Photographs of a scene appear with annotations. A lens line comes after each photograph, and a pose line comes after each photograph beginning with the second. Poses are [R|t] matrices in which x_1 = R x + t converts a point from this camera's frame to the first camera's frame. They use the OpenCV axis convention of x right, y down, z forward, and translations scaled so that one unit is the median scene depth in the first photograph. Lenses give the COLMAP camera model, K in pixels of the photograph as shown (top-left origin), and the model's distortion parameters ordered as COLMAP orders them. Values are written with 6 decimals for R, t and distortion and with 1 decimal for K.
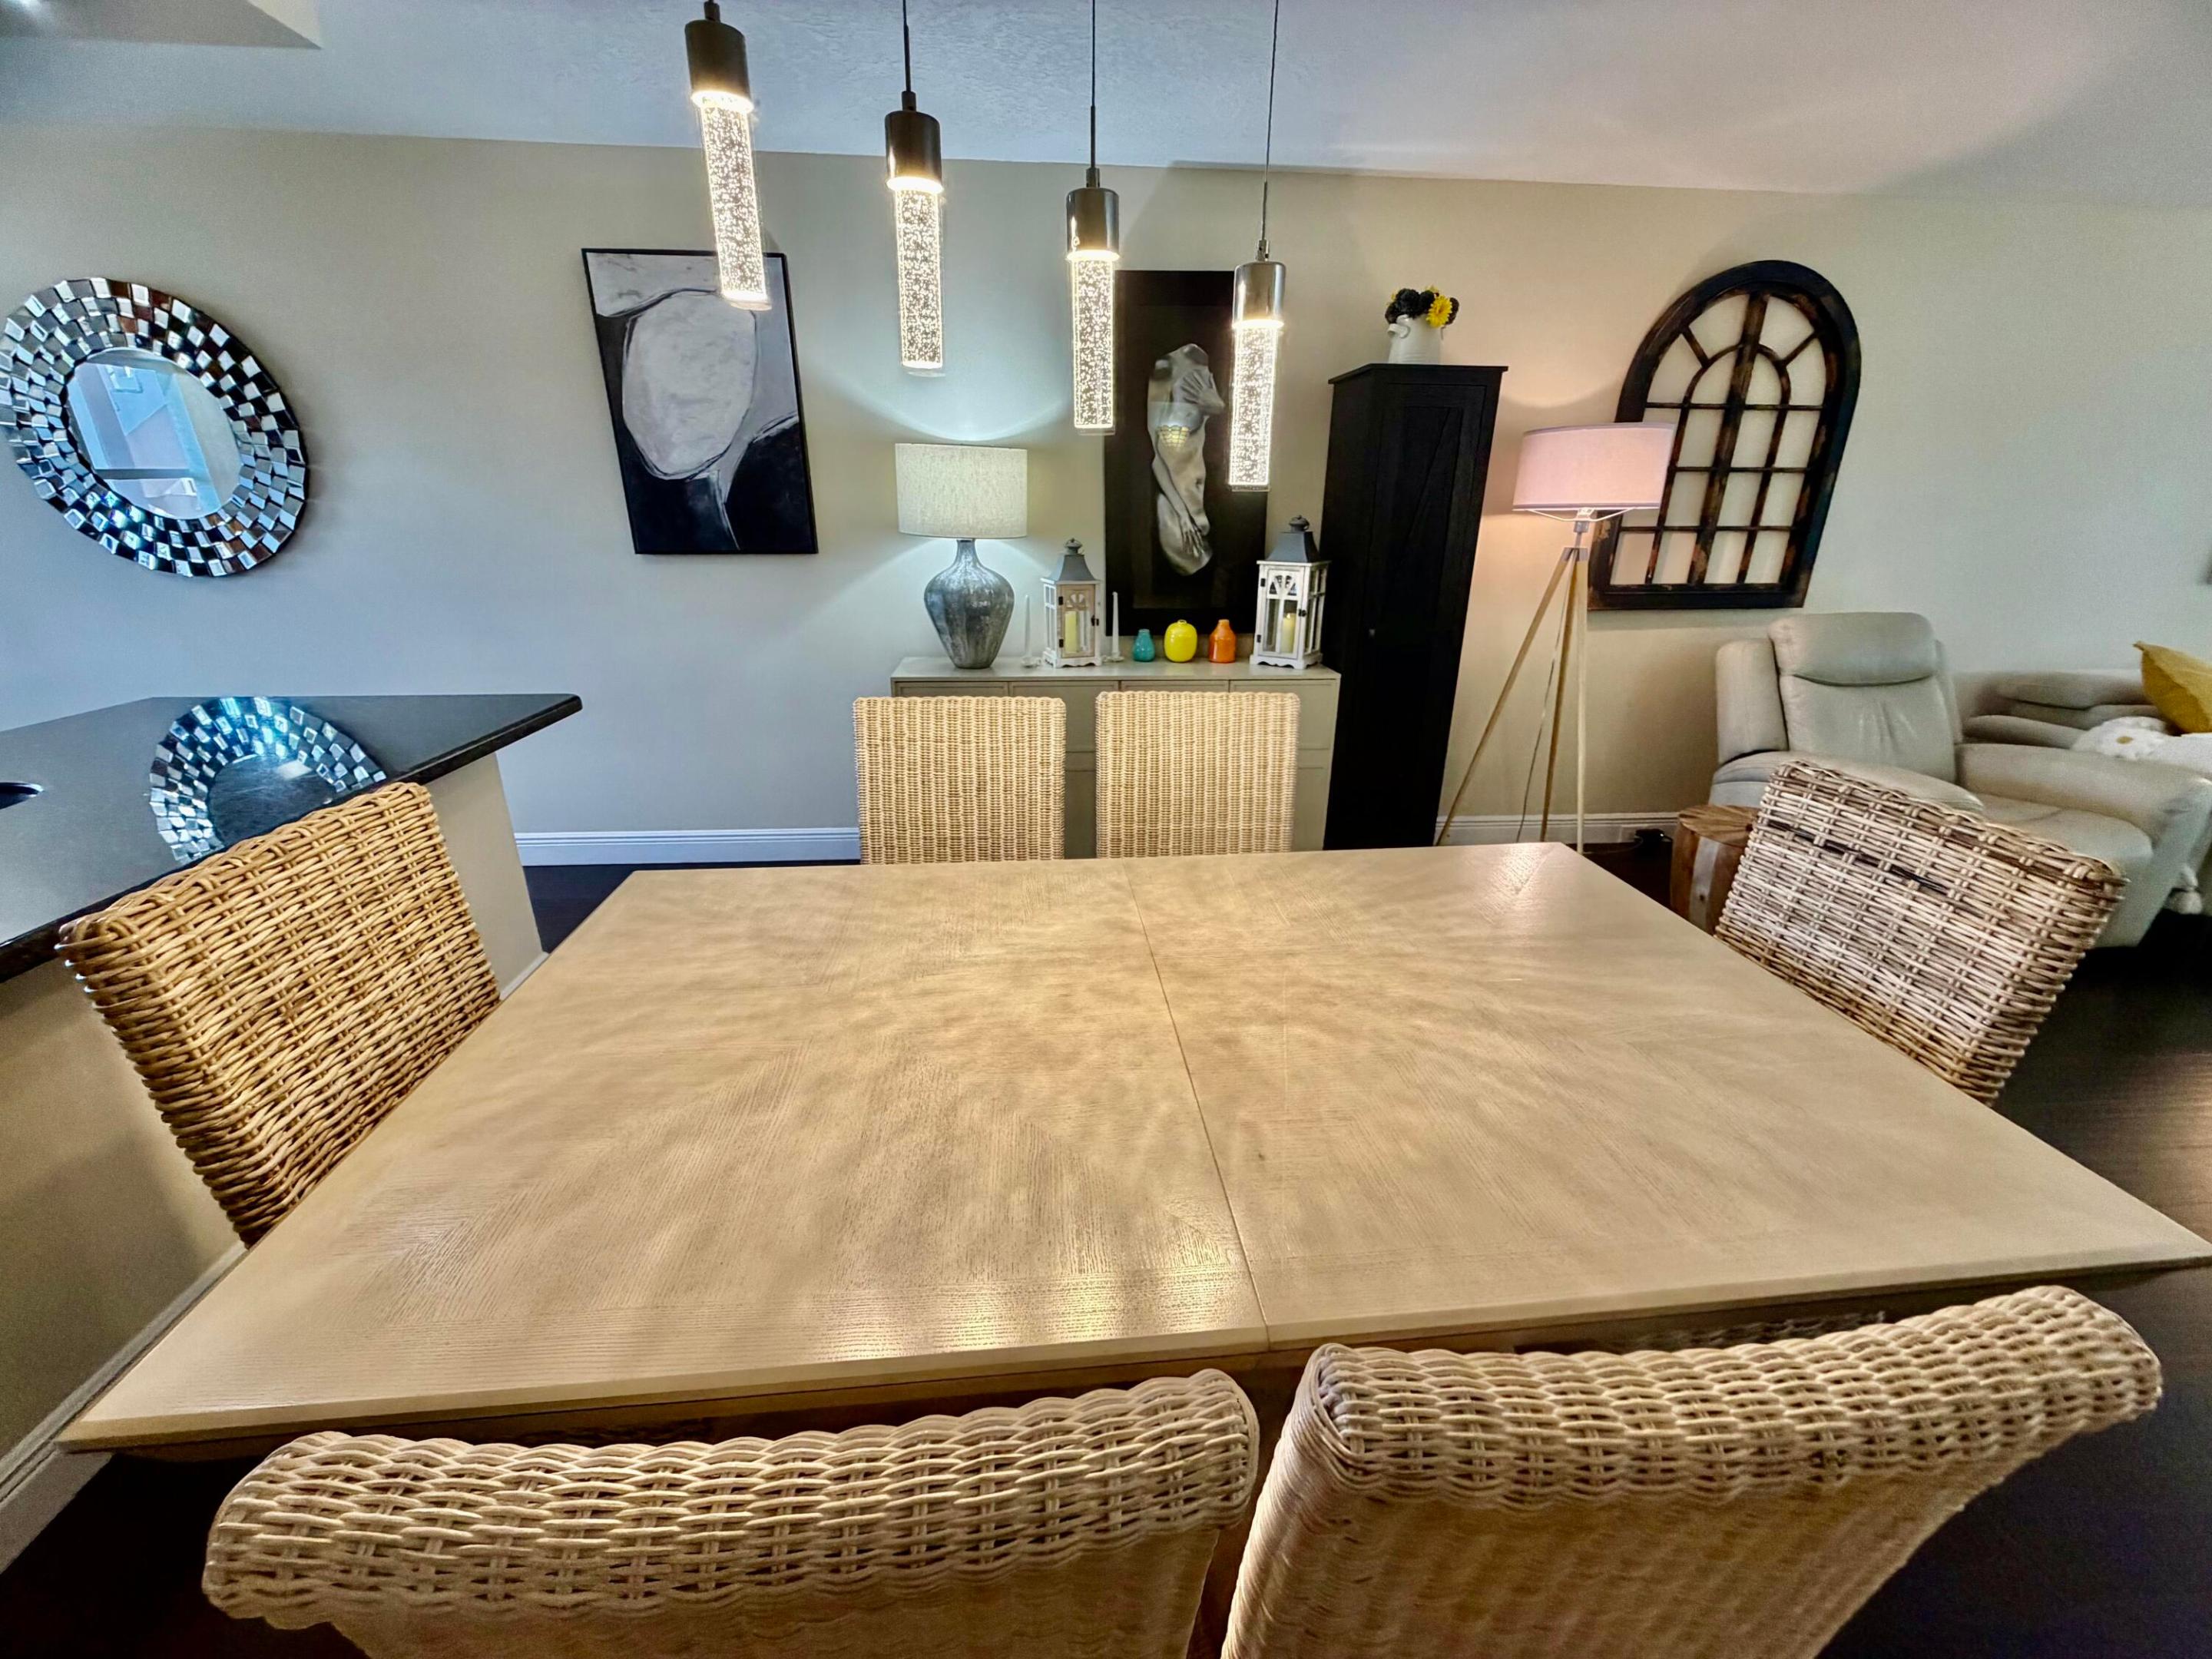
lens RADIAL K [[878.8, 0, 1108.1], [0, 878.8, 828.9], [0, 0, 1]] dist [-0.000590, -0.000287]
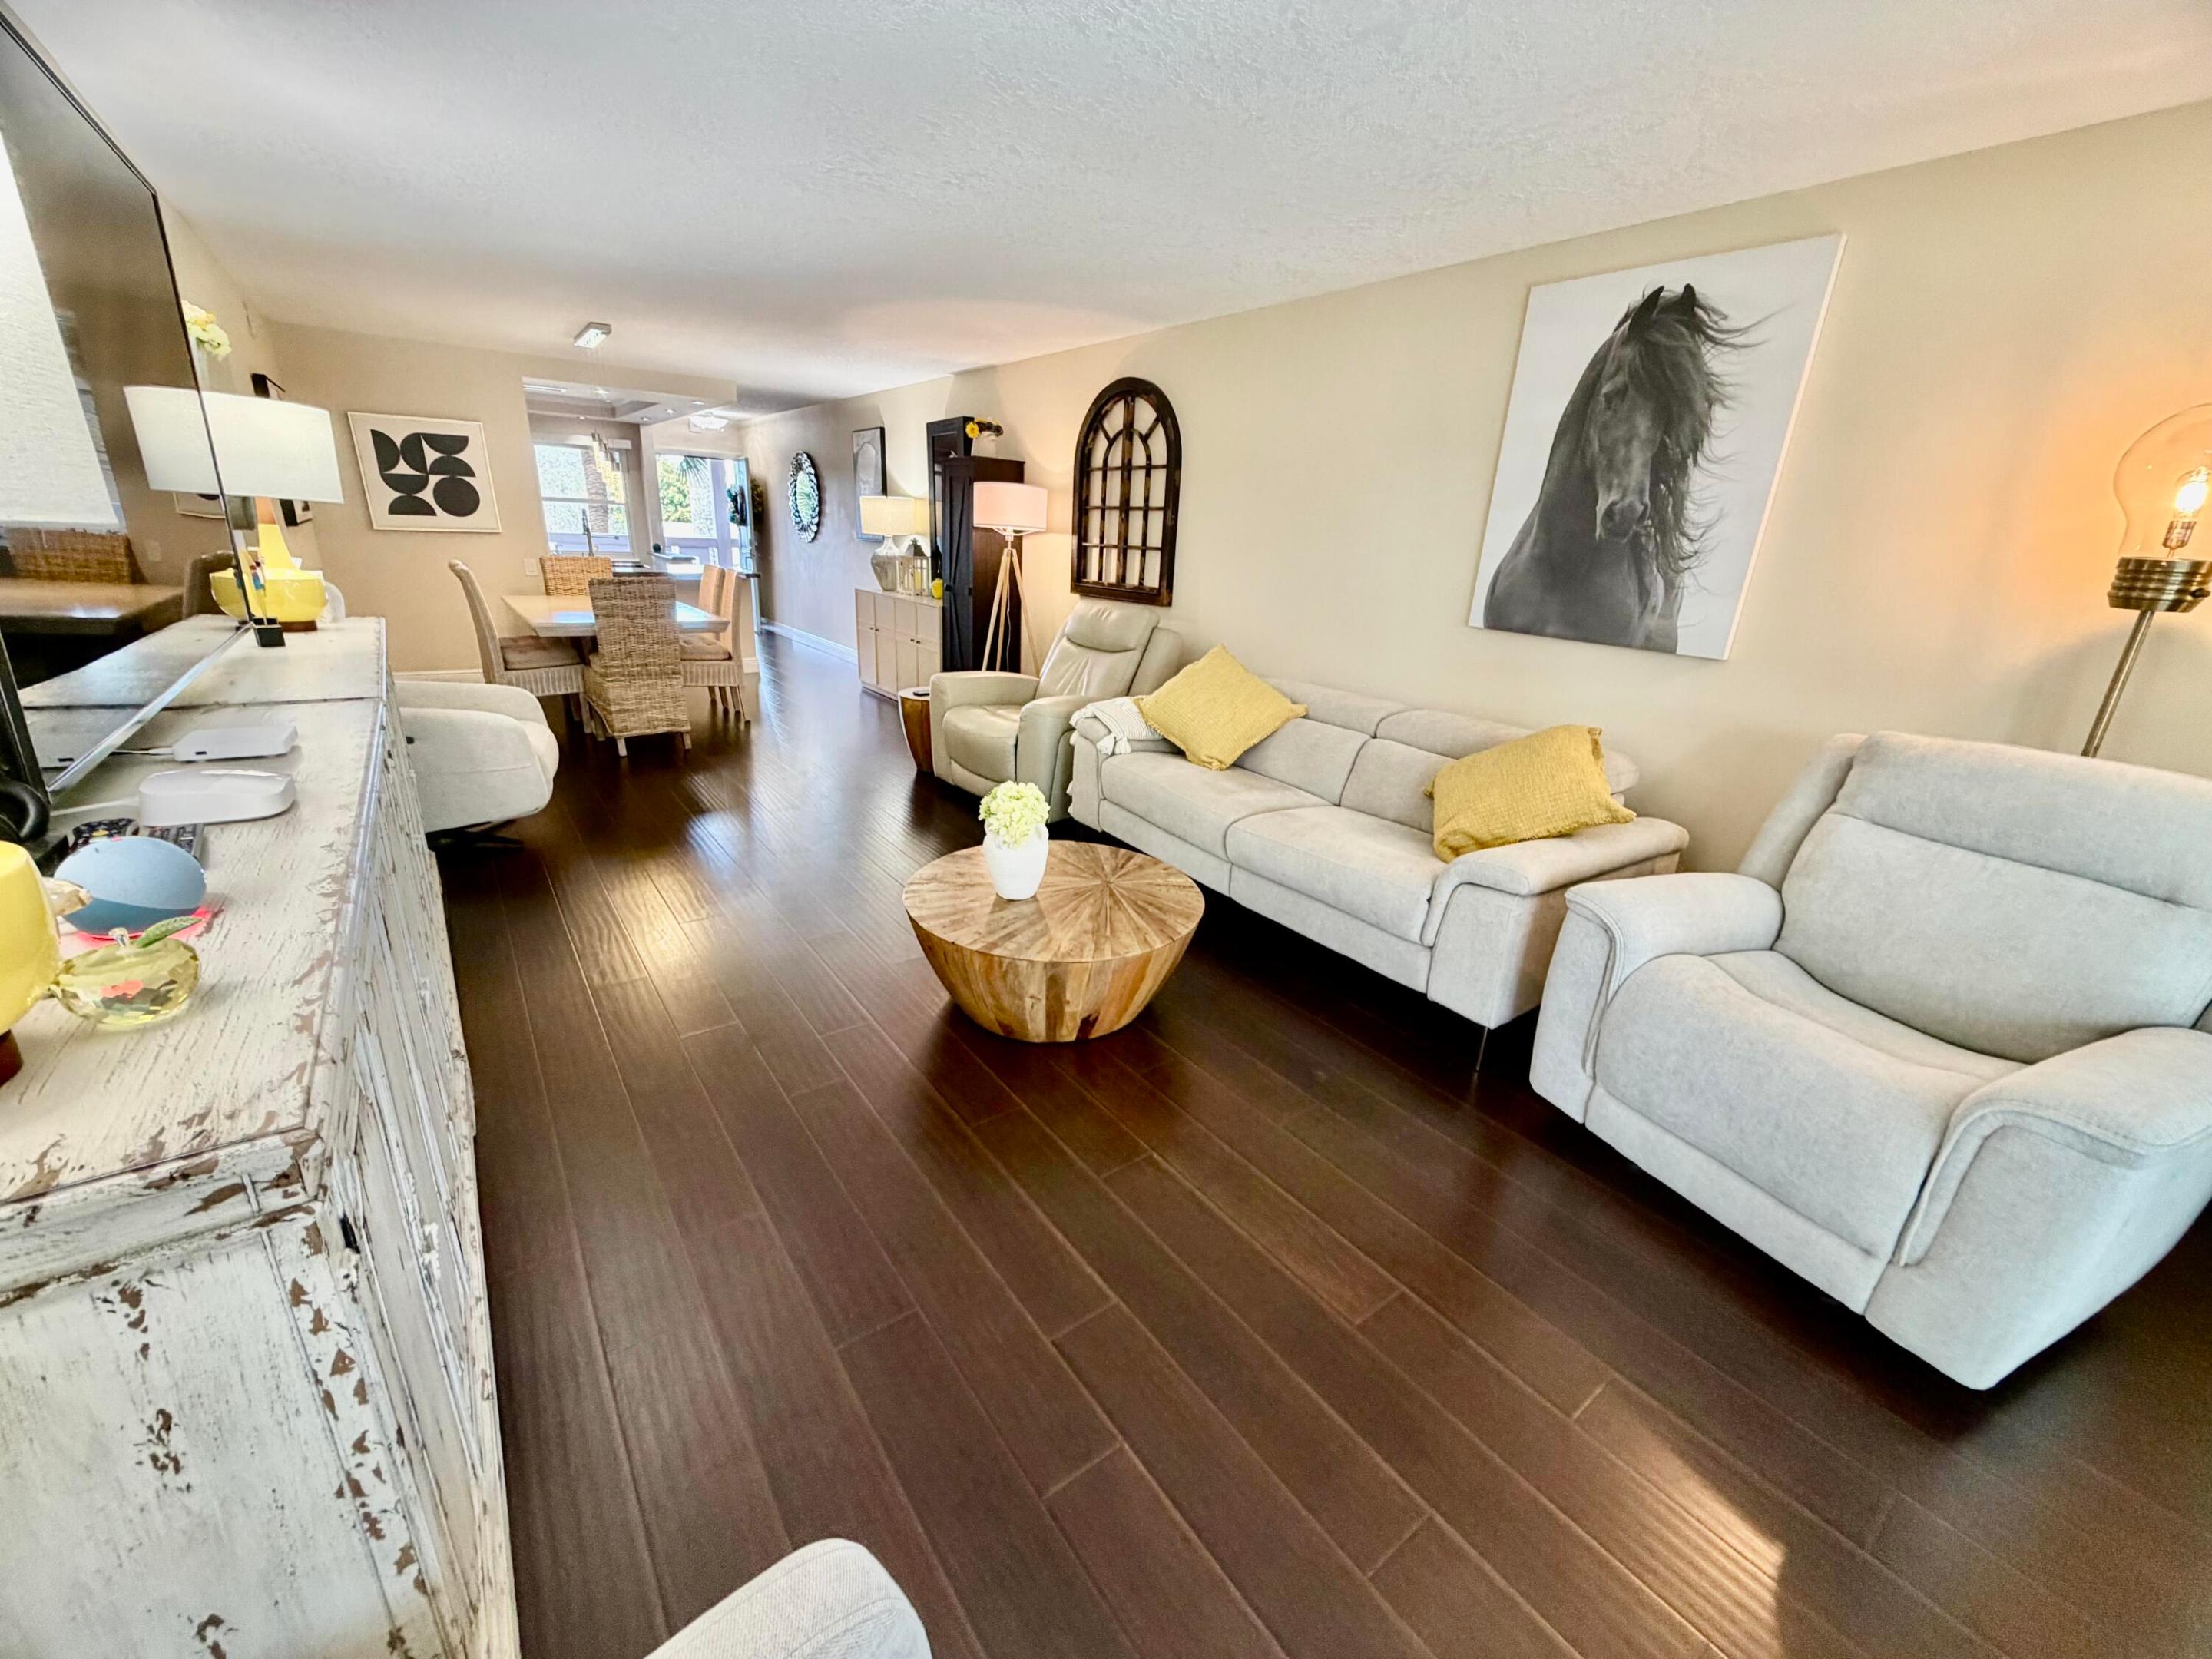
lens RADIAL K [[878.8, 0, 1102.0], [0, 878.8, 826.5], [0, 0, 1]] dist [-0.000590, -0.000287]
pose [[0.525405, 0.286676, -0.801103, 2.223858], [-0.339378, 0.934000, 0.111651, -0.055426], [0.780238, 0.213215, 0.588020, 0.208400]]
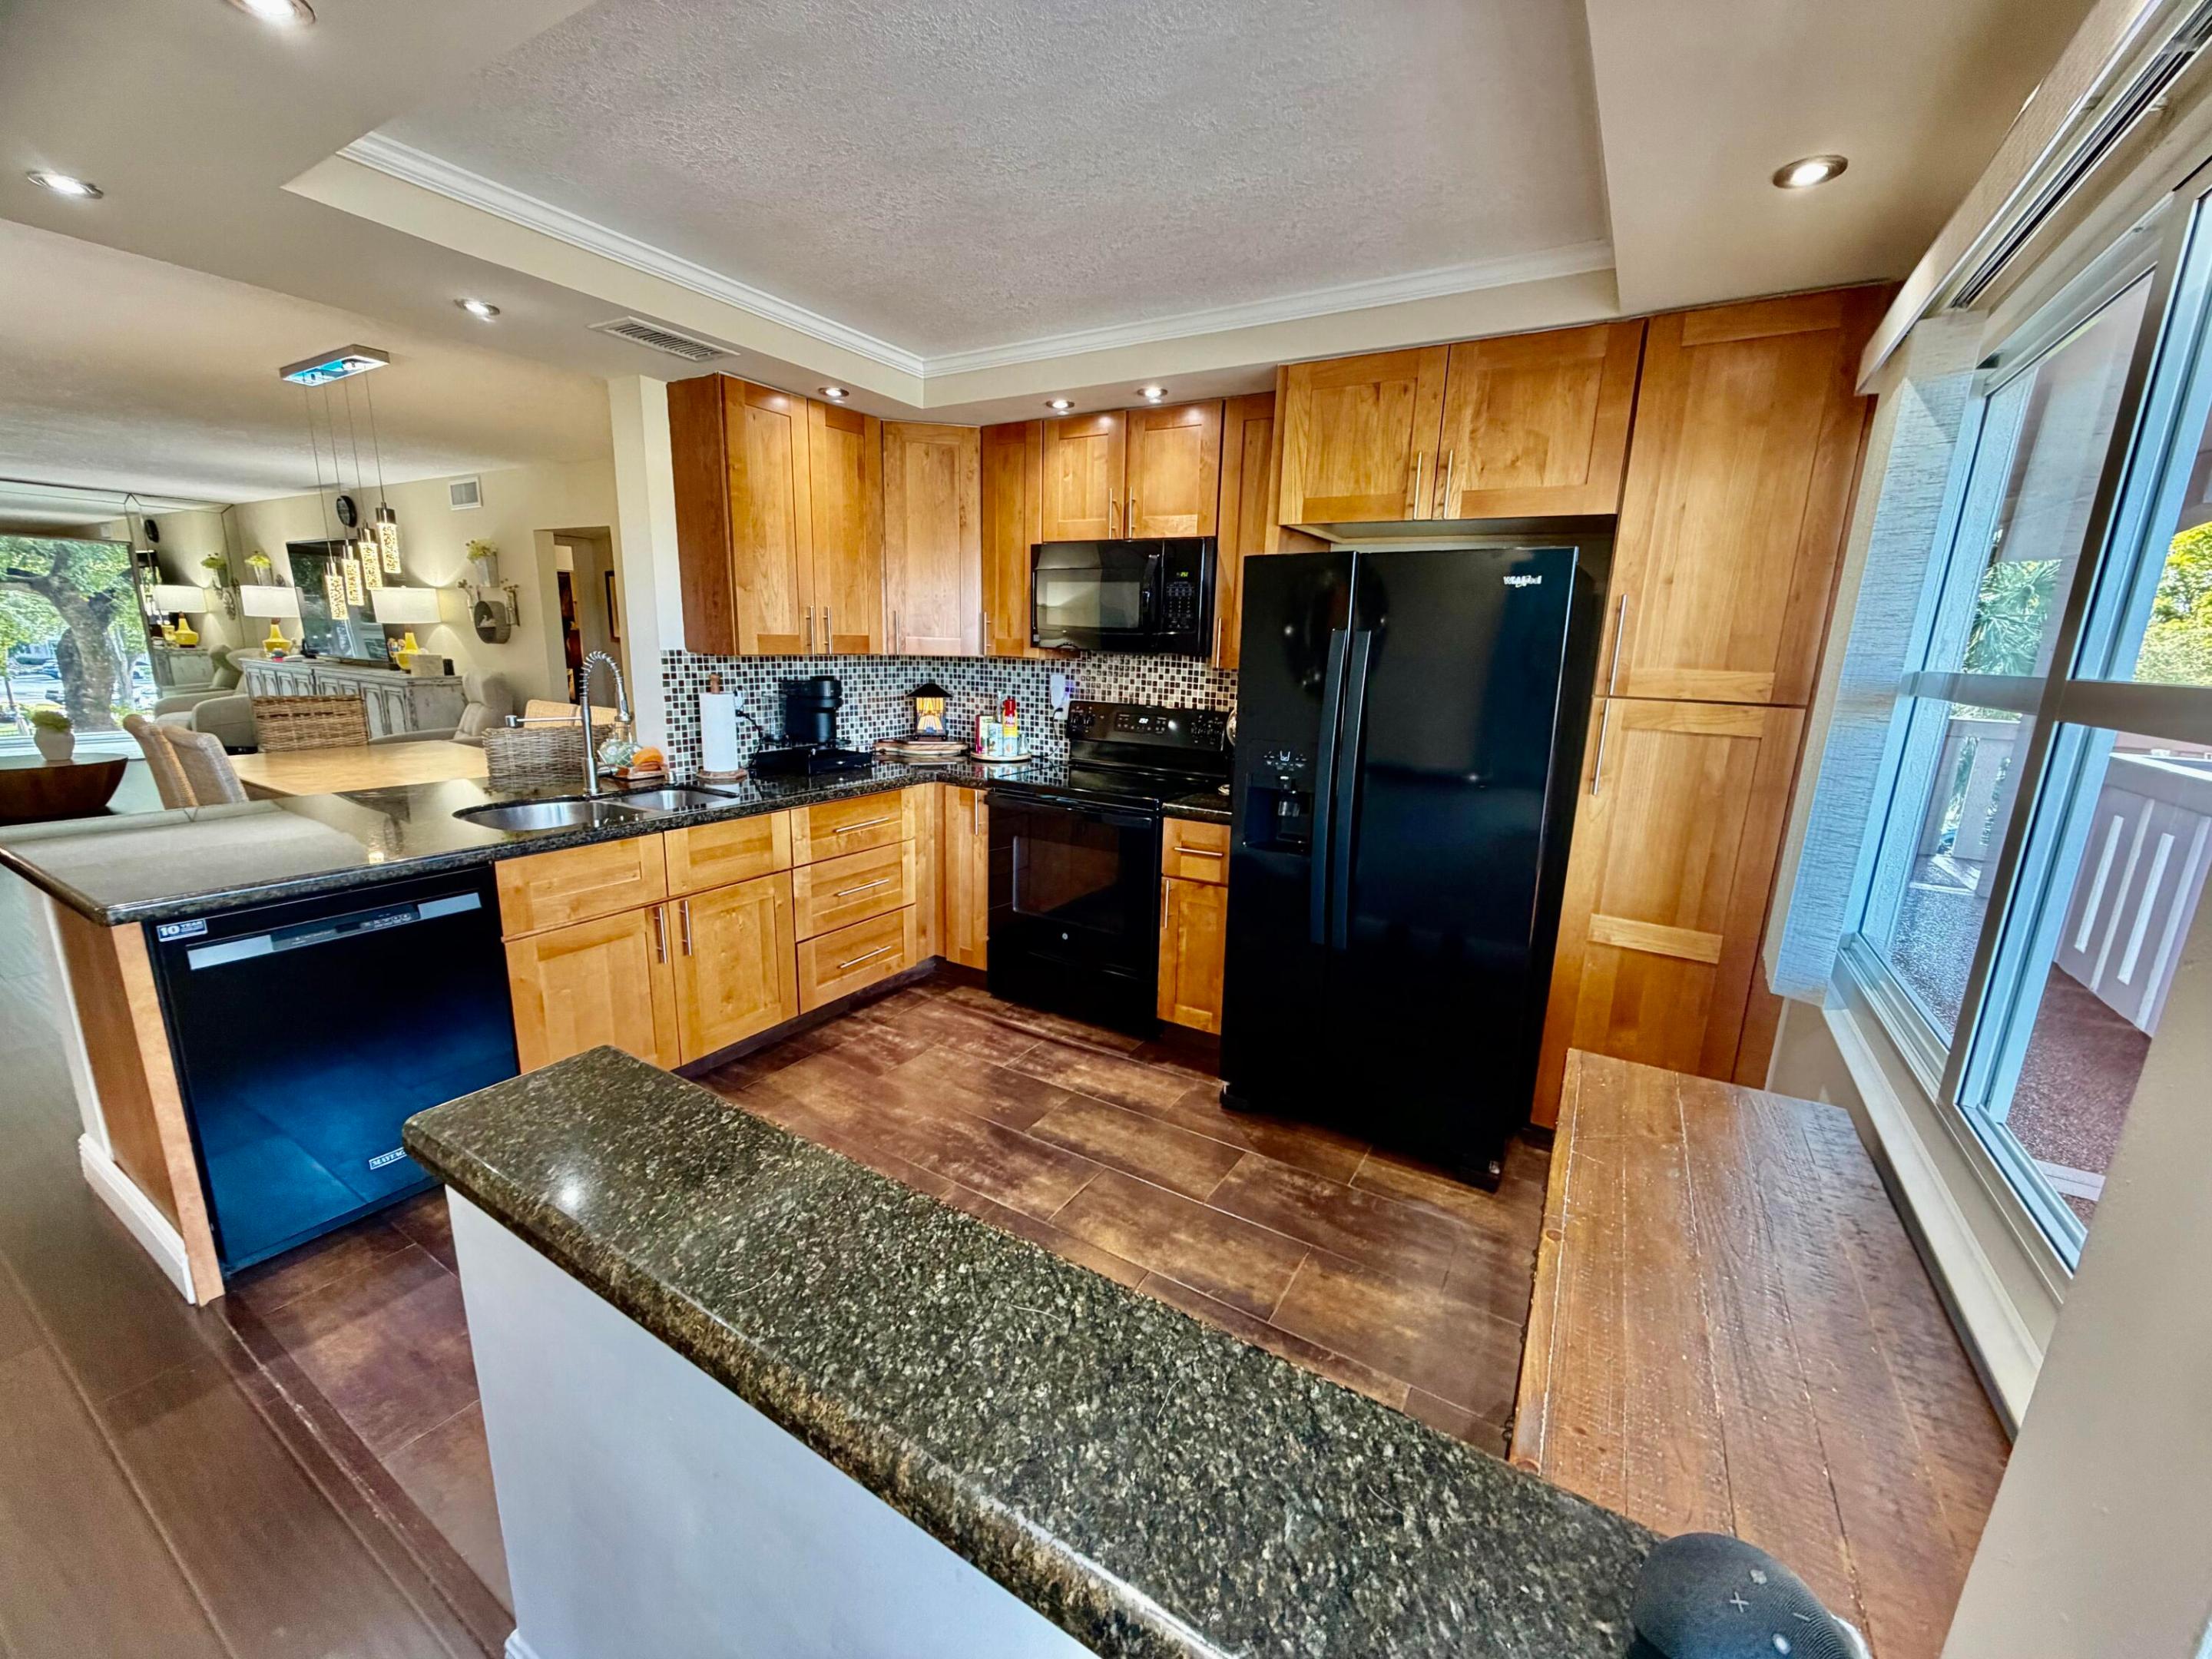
lens RADIAL K [[878.8, 0, 1106.9], [0, 878.8, 831.4], [0, 0, 1]] dist [-0.000590, -0.000287]
pose [[-0.806184, -0.163537, 0.568615, -1.570133], [0.168157, 0.858080, 0.485203, -0.301580], [-0.567266, 0.486780, -0.664270, 0.712328]]
